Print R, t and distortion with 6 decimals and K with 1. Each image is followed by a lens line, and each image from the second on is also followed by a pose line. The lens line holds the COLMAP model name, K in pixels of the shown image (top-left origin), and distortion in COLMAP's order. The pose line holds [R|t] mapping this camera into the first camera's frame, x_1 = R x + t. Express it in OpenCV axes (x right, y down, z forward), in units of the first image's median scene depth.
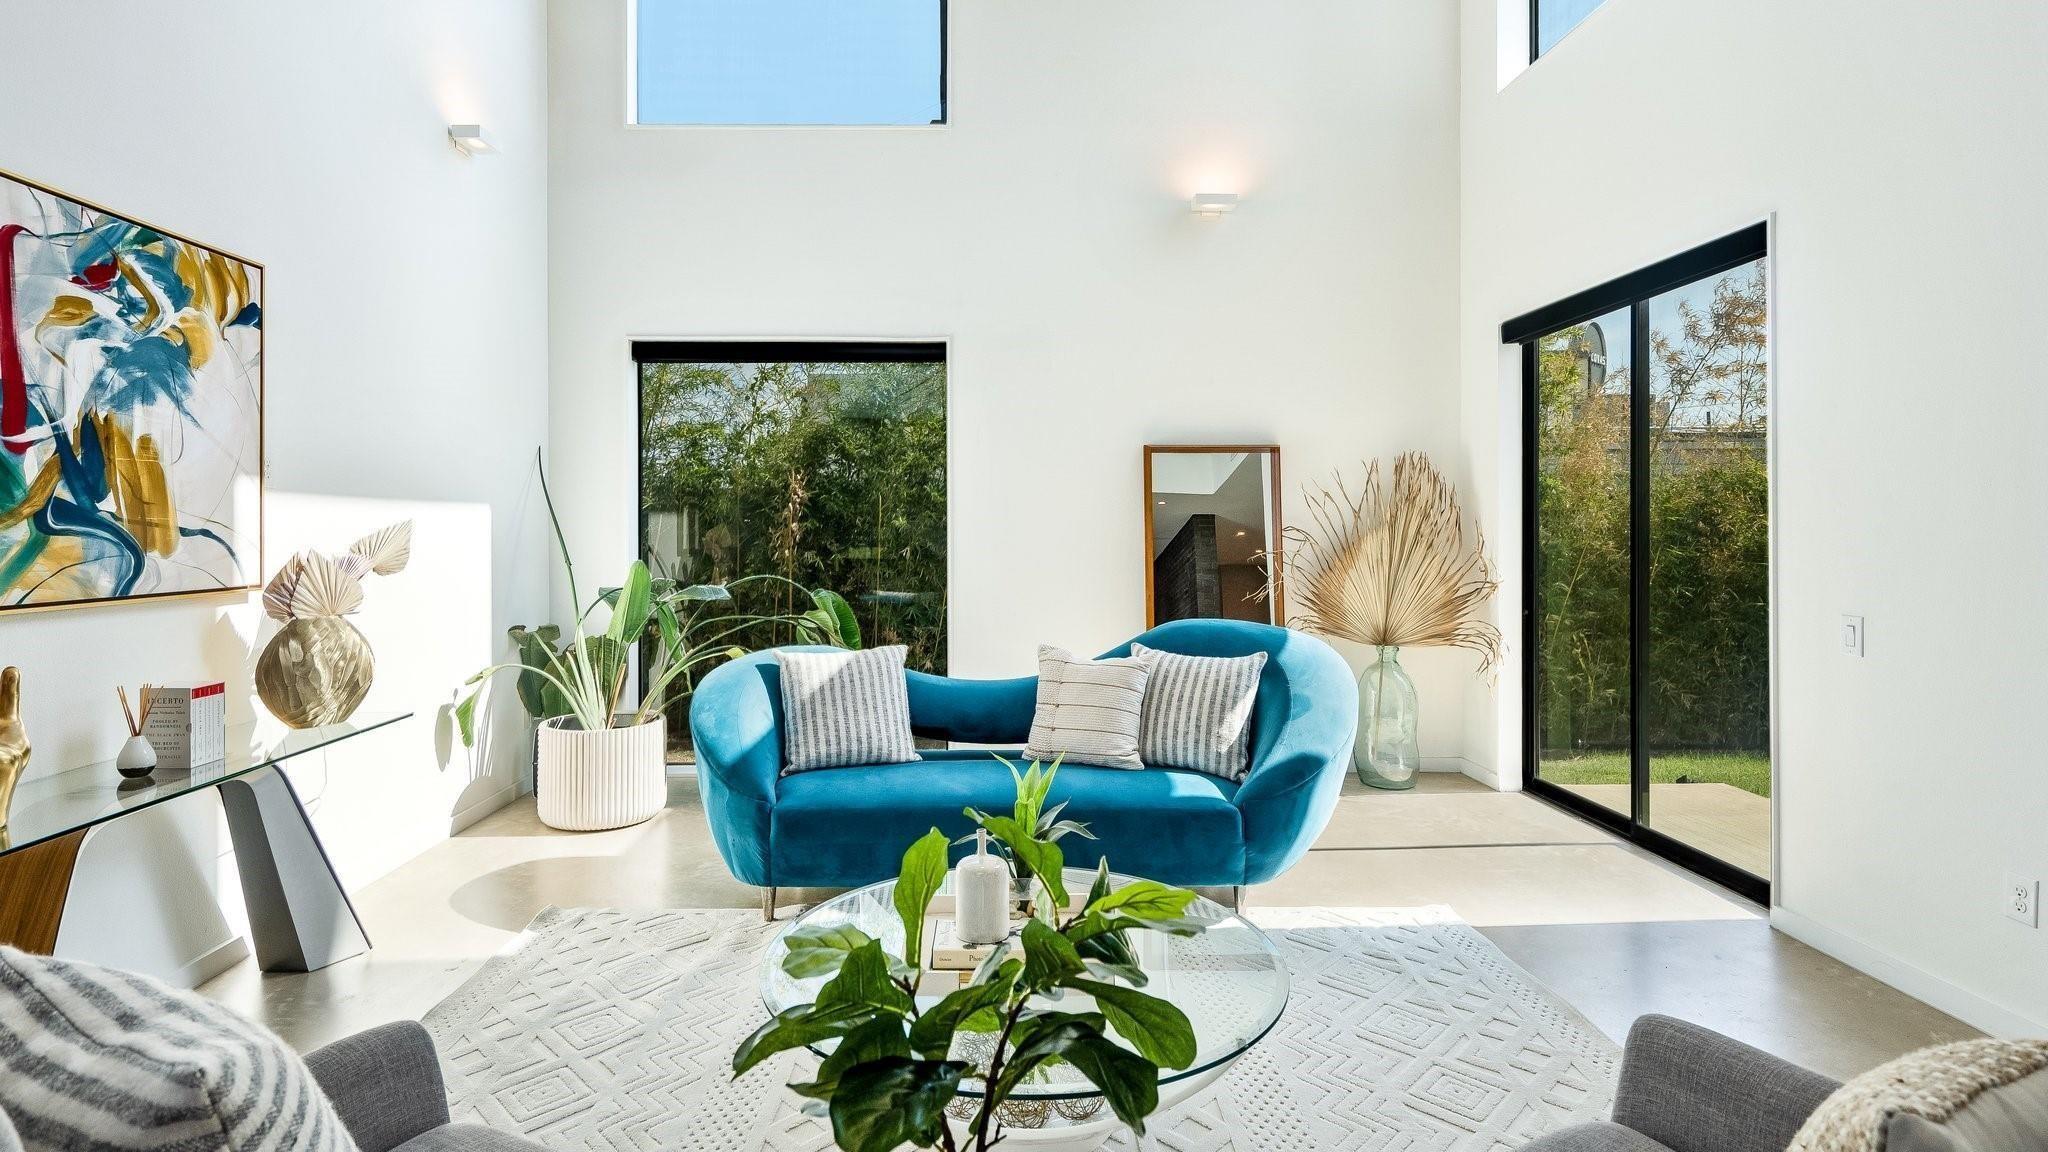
lens RADIAL K [[1004.7, 0, 1011.9], [0, 1004.7, 525.0], [0, 0, 1]] dist [-0.002705, 0.001028]
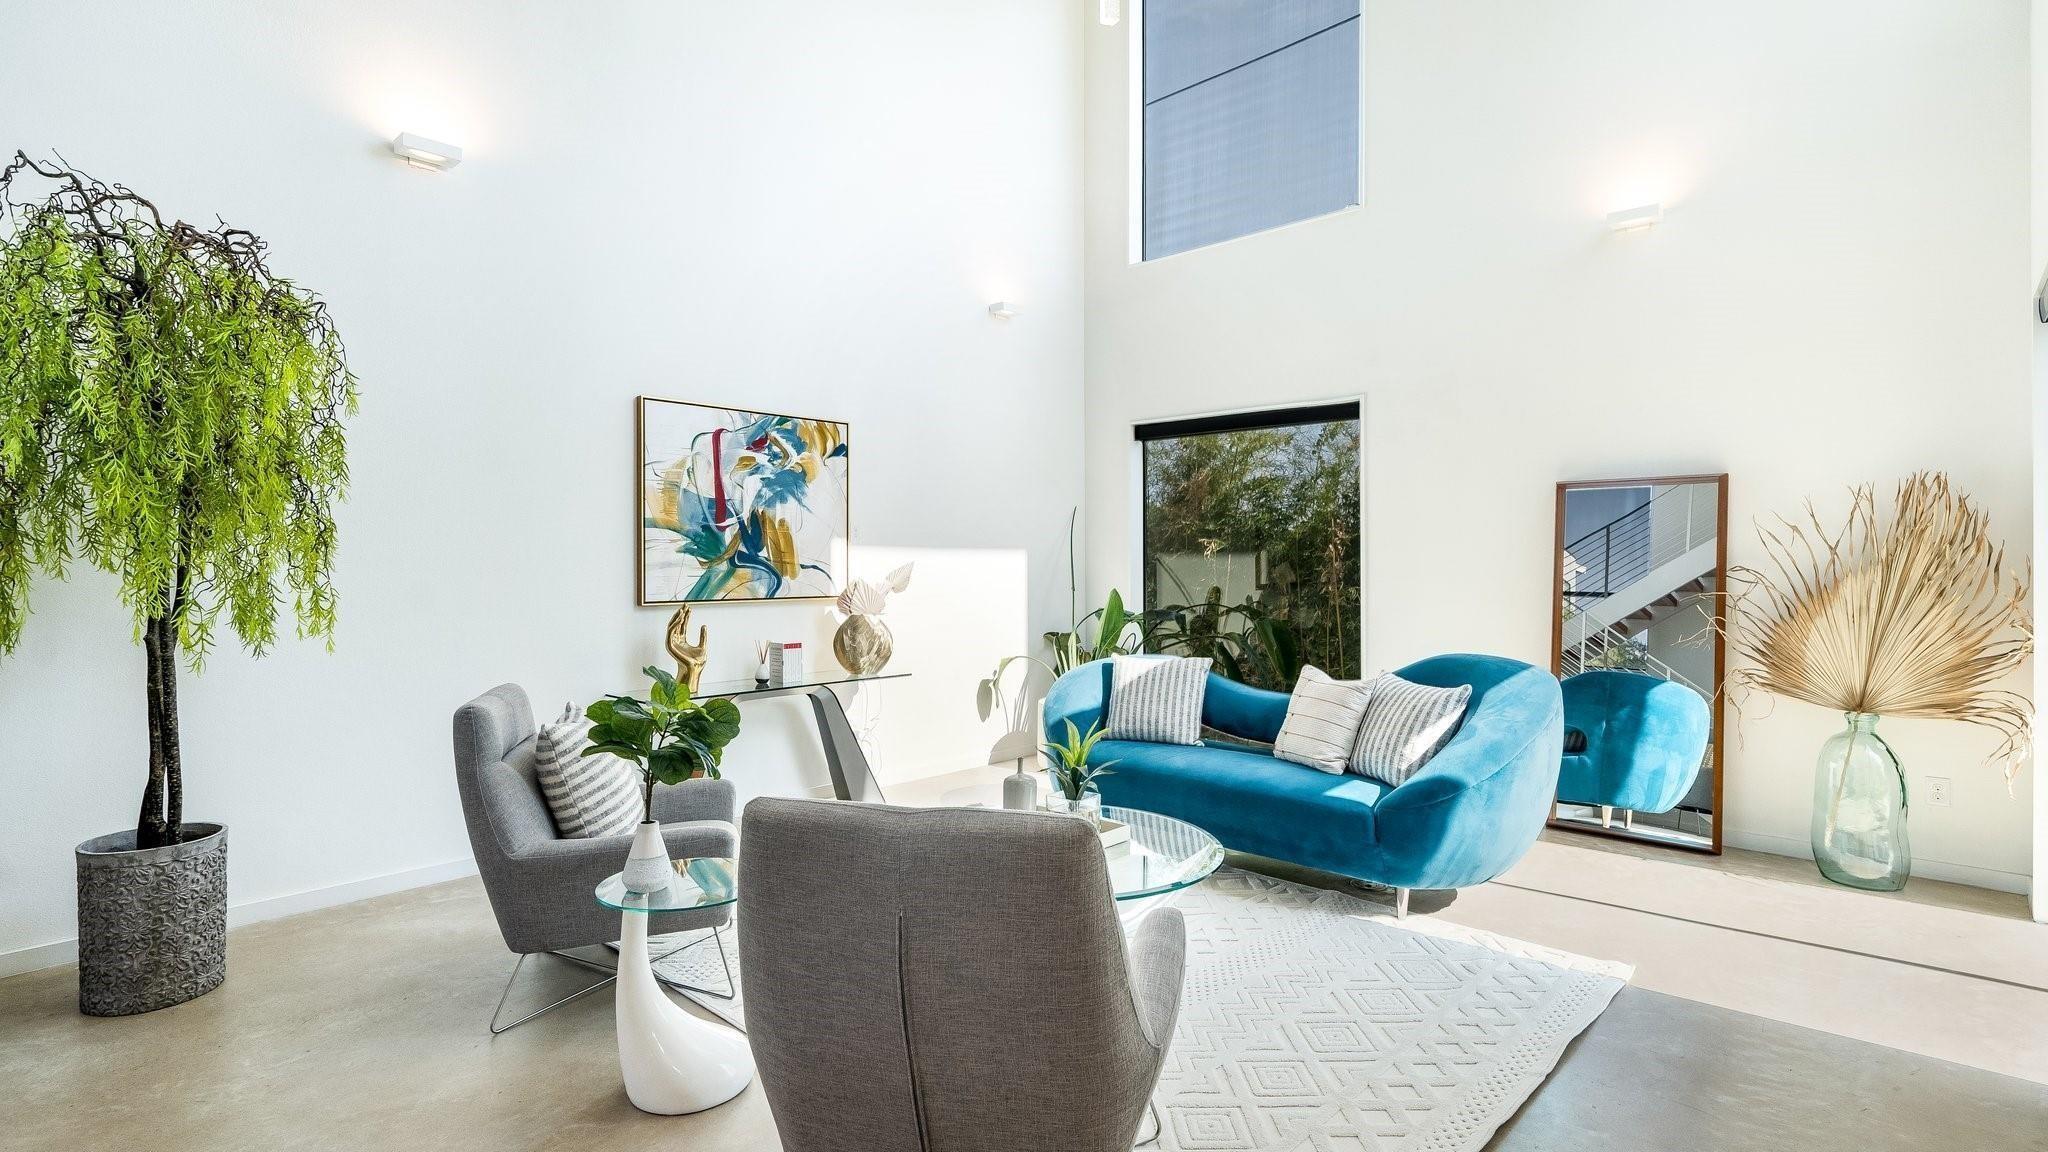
lens RADIAL K [[975.3, 0, 1016.7], [0, 975.3, 564.9], [0, 0, 1]] dist [0.000963, 0.000260]
pose [[0.722161, 0.002469, -0.691721, 0.808491], [-0.001324, 0.999997, 0.002187, -0.001353], [0.691724, -0.000663, 0.722162, -0.090812]]
